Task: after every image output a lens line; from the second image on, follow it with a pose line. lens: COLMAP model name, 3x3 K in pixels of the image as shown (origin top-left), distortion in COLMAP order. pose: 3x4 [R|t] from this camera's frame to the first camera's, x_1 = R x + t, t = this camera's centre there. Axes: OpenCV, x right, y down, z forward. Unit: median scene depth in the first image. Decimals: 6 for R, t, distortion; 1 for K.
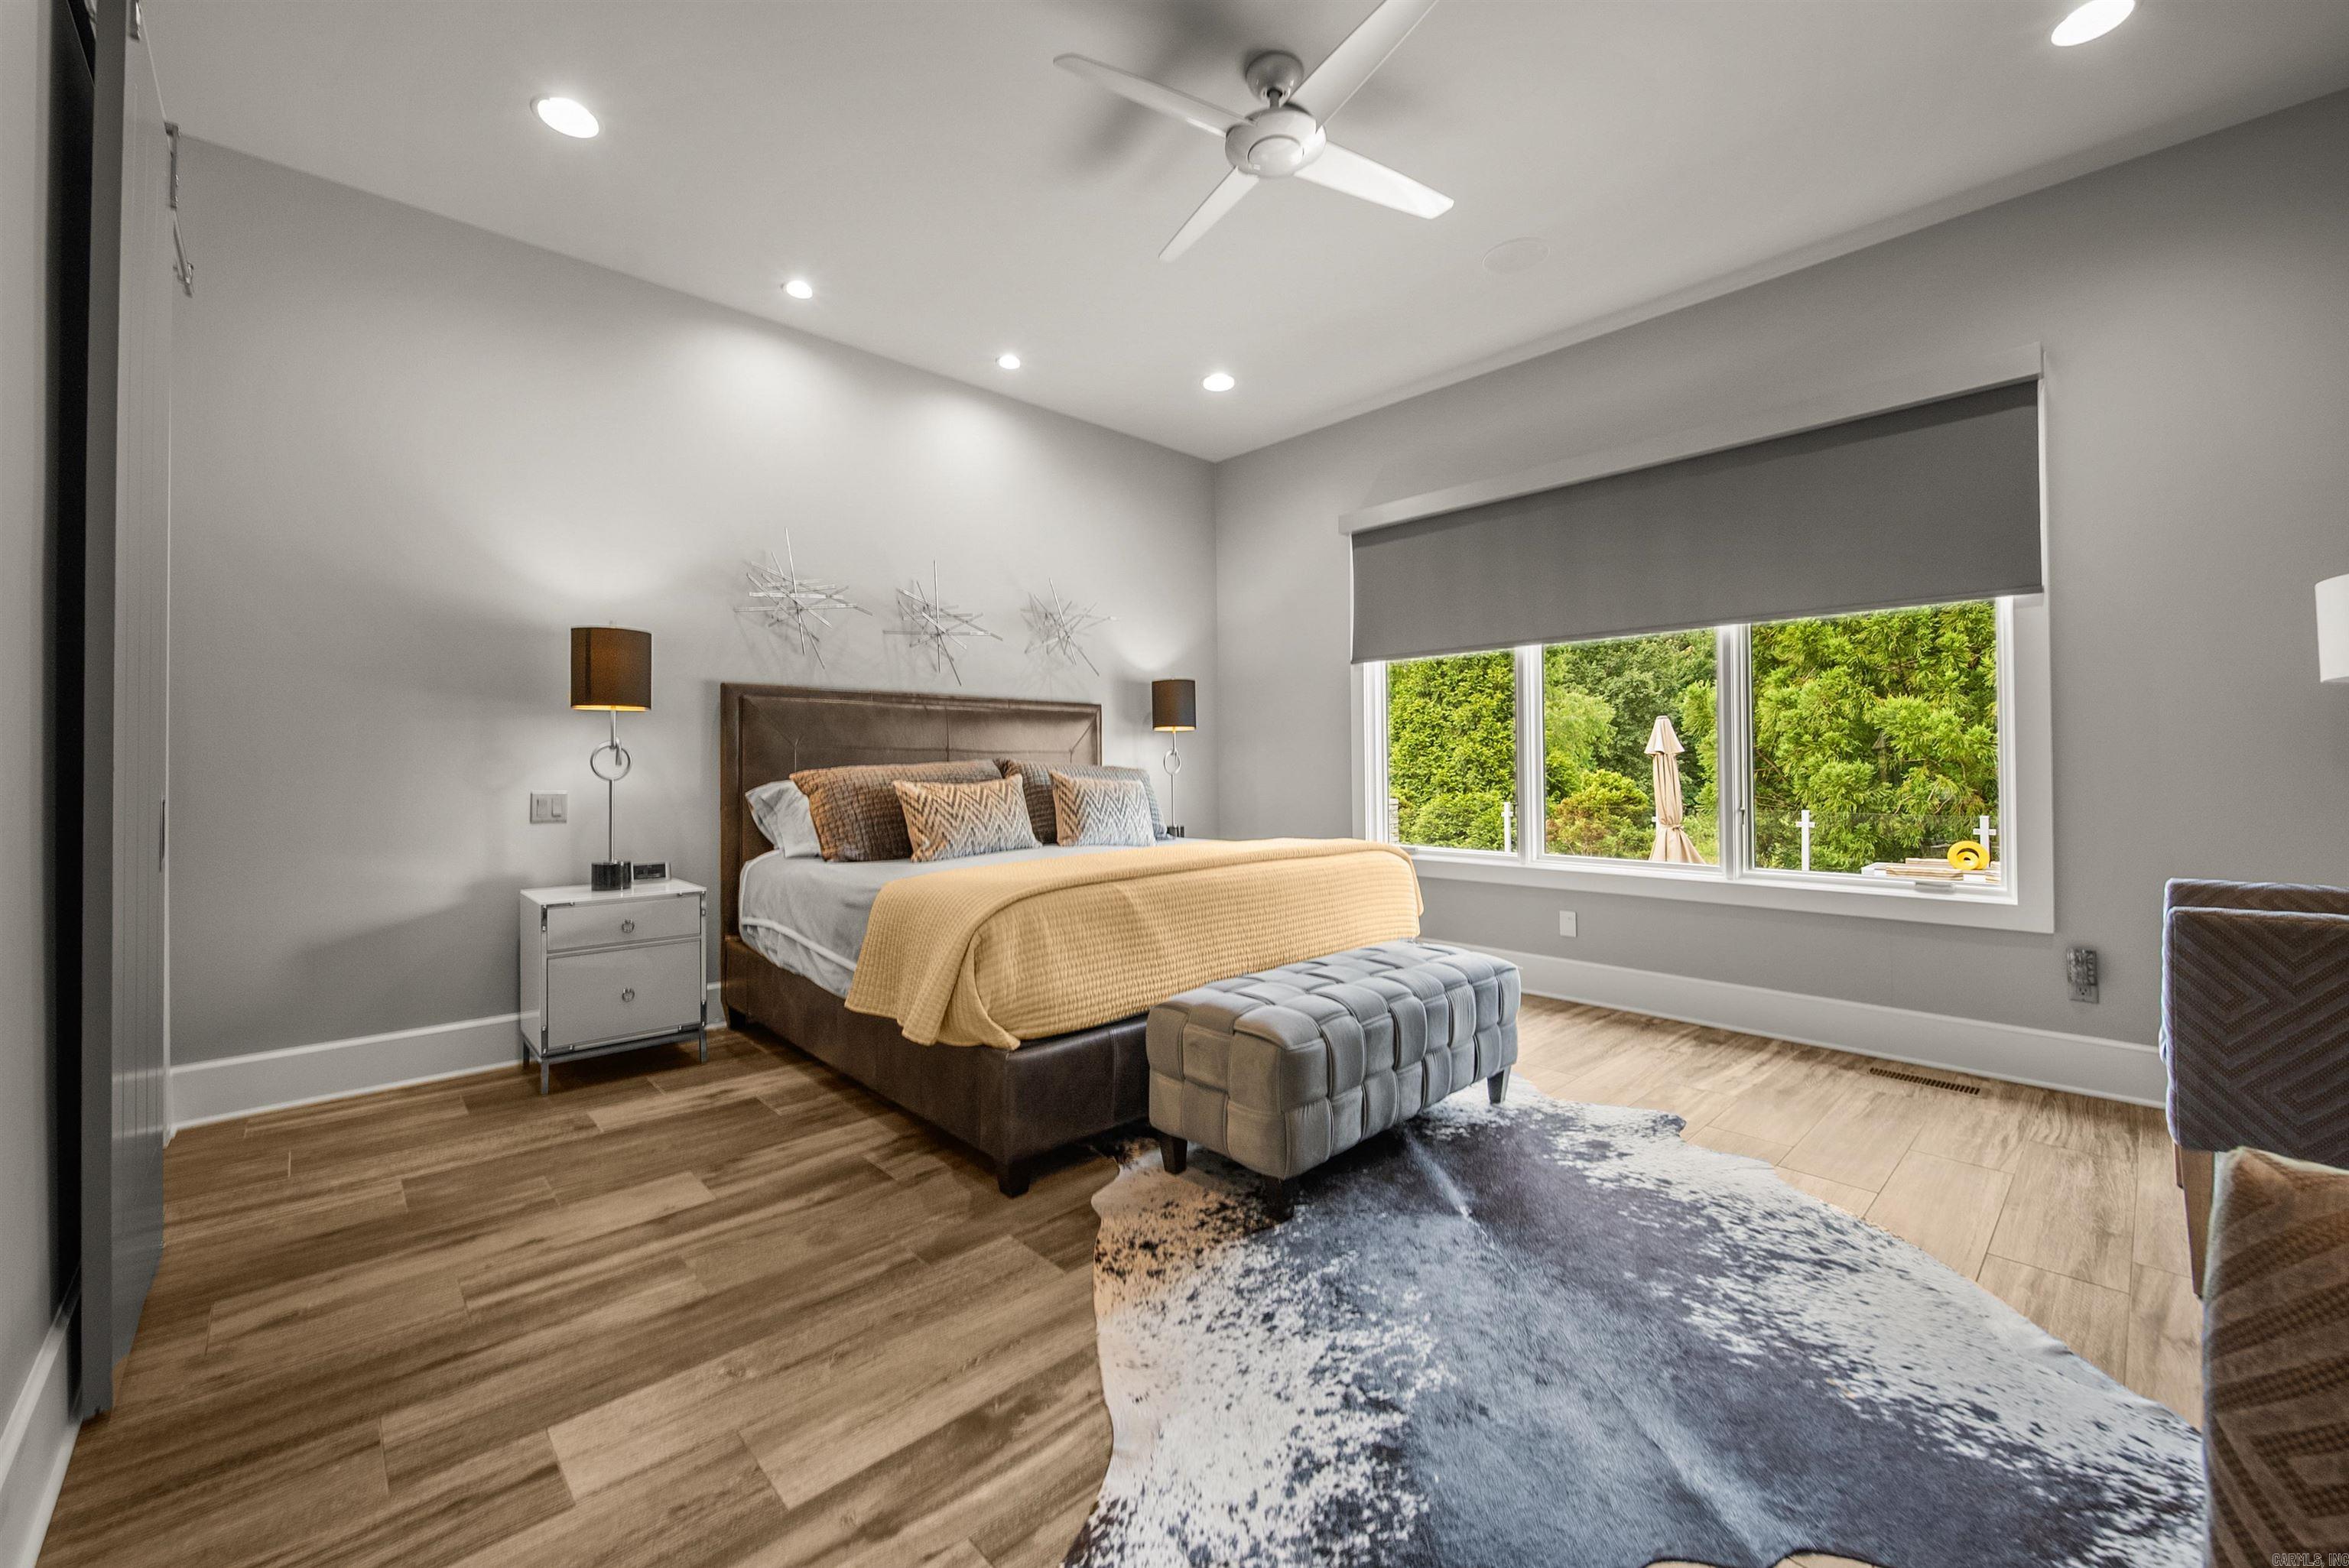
lens RADIAL K [[924.8, 0, 1153.5], [0, 924.8, 778.6], [0, 0, 1]] dist [-0.000444, -0.000427]
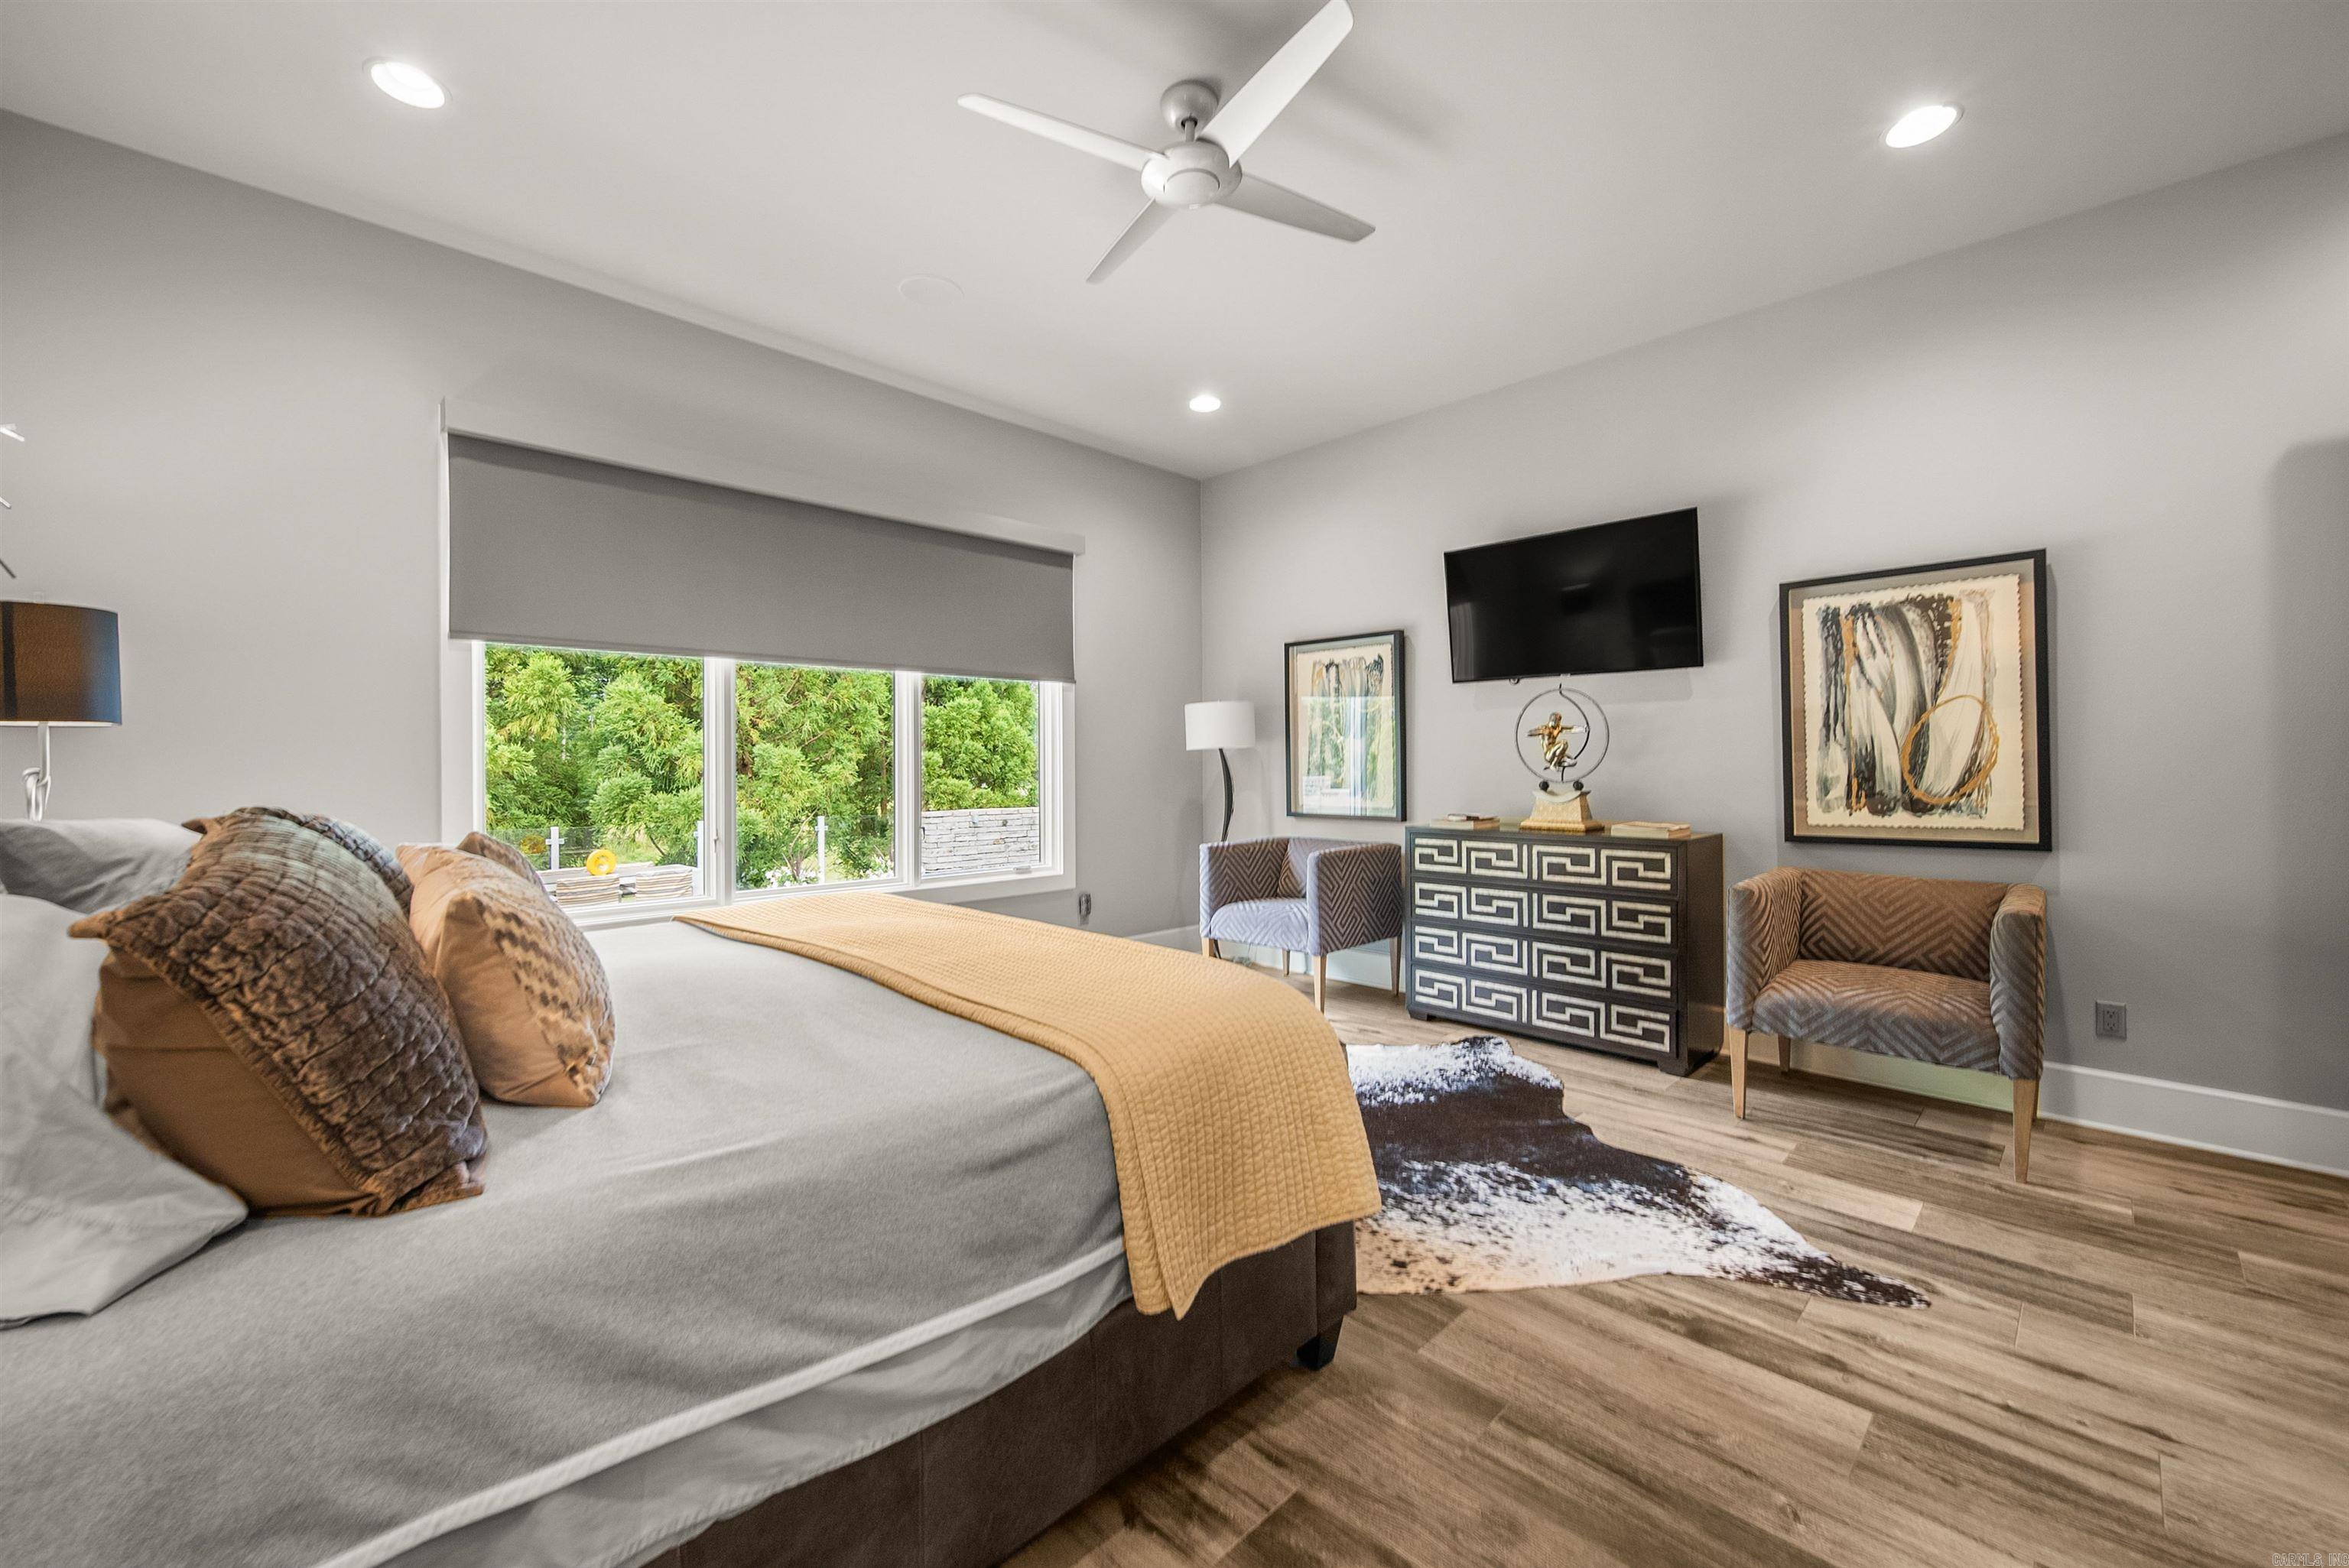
lens RADIAL K [[922.4, 0, 1181.4], [0, 922.4, 779.3], [0, 0, 1]] dist [-0.002560, -0.000394]
pose [[-0.031959, -0.008121, 0.999456, -1.168340], [0.018268, 0.999795, 0.008708, -0.065278], [-0.999322, 0.018536, -0.031804, 1.431618]]
